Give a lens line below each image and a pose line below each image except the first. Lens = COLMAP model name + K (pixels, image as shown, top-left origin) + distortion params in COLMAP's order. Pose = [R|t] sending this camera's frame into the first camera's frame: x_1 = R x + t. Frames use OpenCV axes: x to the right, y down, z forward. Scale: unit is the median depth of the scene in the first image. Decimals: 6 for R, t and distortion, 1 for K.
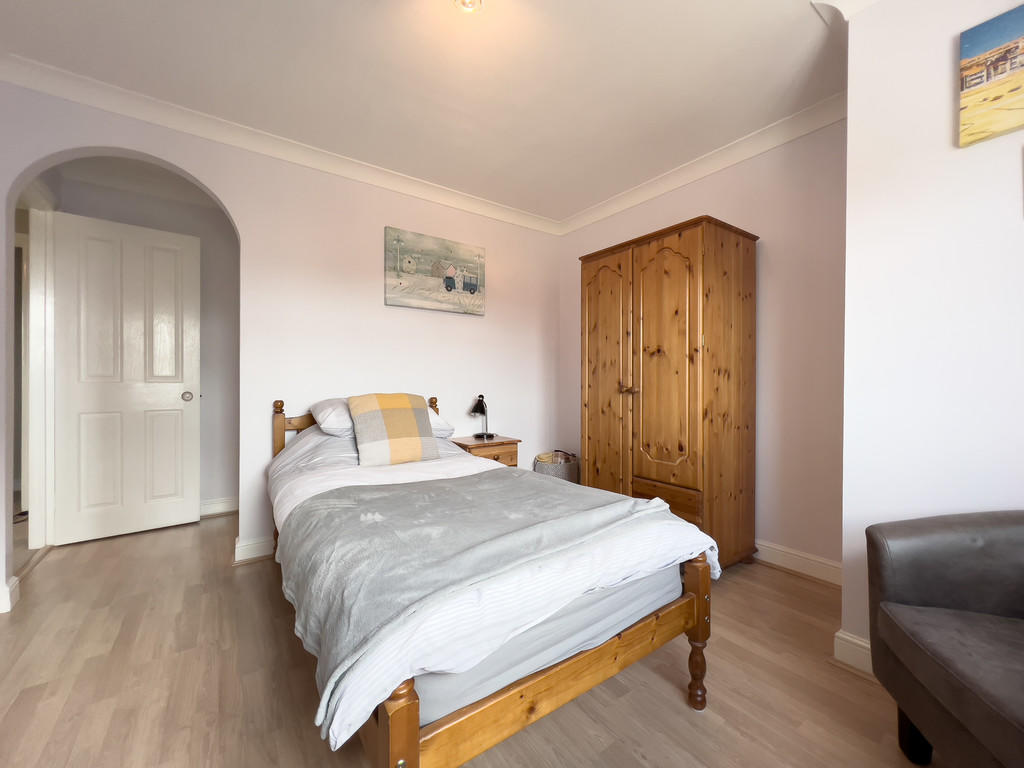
lens RADIAL K [[414.6, 0, 513.5], [0, 414.6, 382.3], [0, 0, 1]] dist [-0.001508, 0.000078]
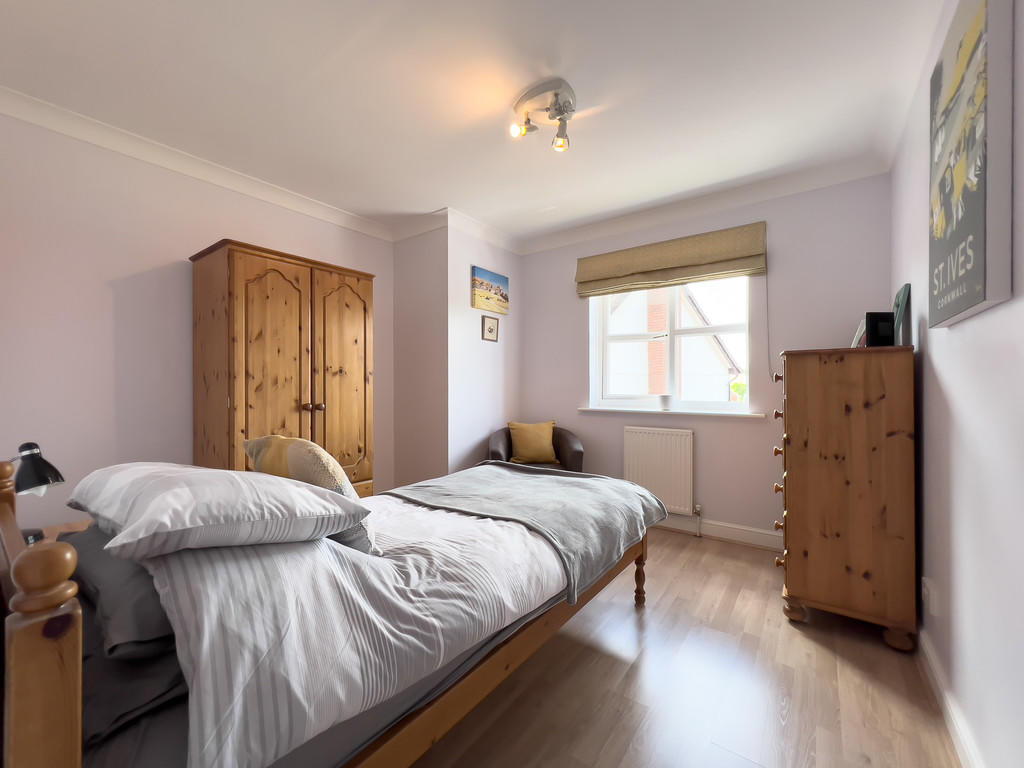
lens RADIAL K [[414.6, 0, 511.6], [0, 414.6, 383.7], [0, 0, 1]] dist [-0.001508, 0.000078]
pose [[-0.310263, 0.006348, 0.950629, -0.893062], [0.012867, 0.999914, -0.002478, -0.032281], [-0.950564, 0.011463, -0.310318, 0.912187]]
